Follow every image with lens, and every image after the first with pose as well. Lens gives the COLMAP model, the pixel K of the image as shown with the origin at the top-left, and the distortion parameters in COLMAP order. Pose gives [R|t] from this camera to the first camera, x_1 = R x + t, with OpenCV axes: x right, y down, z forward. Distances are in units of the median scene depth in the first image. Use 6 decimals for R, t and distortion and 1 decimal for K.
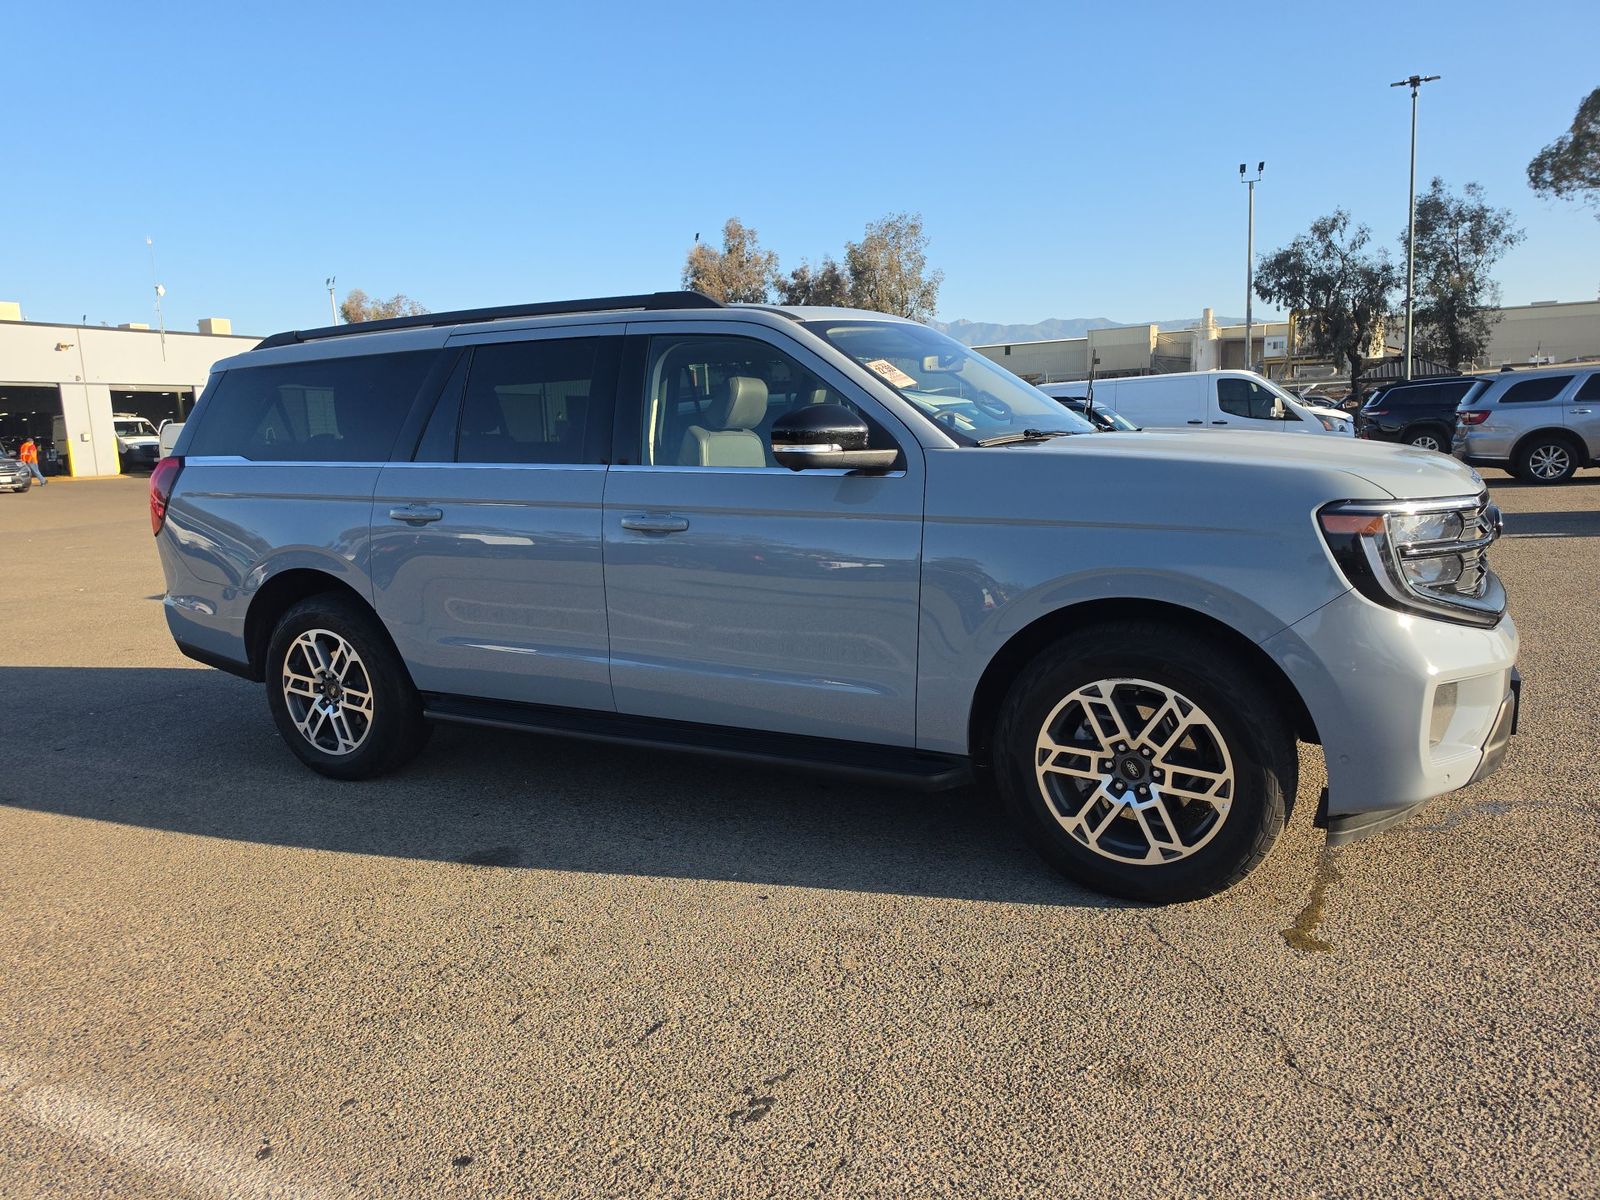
lens RADIAL K [[1115.2, 0, 802.7], [0, 1115.2, 597.3], [0, 0, 1]] dist [-0.013848, -0.000960]
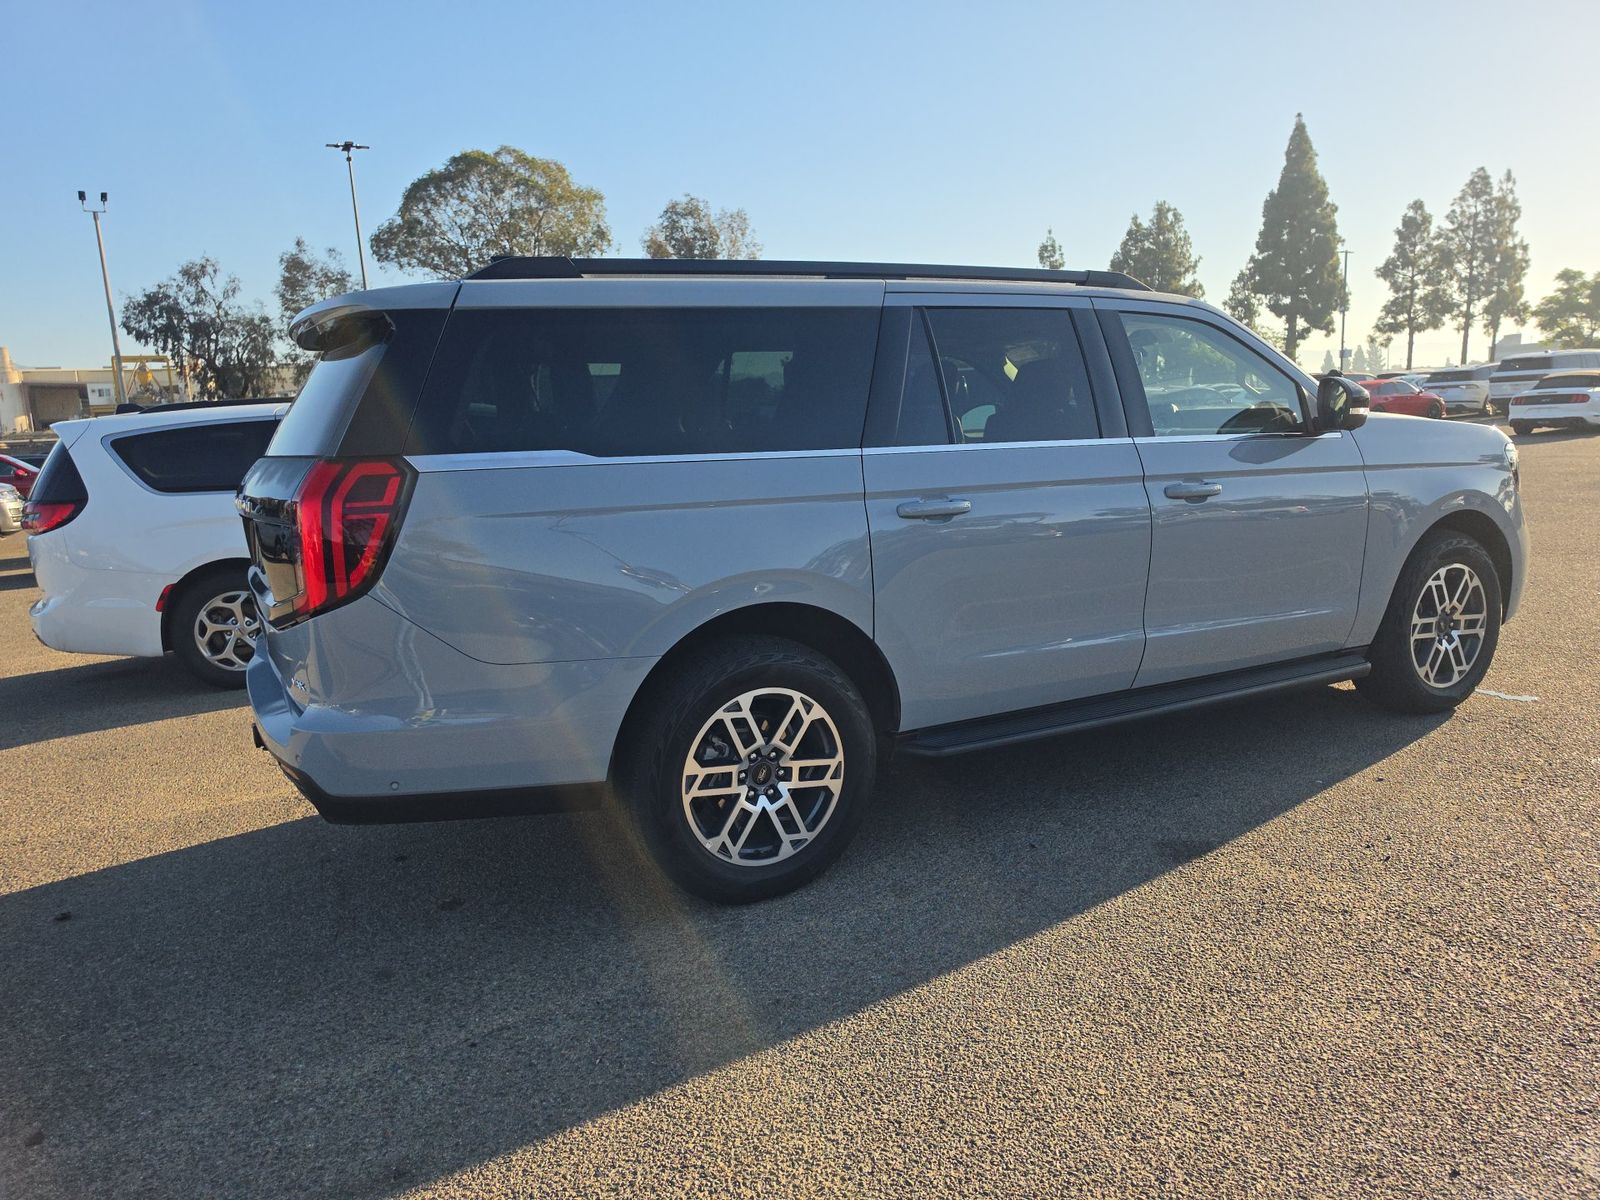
lens RADIAL K [[1115.2, 0, 804.8], [0, 1115.2, 609.1], [0, 0, 1]] dist [-0.013848, -0.000960]
pose [[0.607038, -0.105178, 0.787682, -0.488074], [0.130429, 0.990947, 0.031802, -0.028223], [-0.783896, 0.083432, 0.615261, 0.306508]]
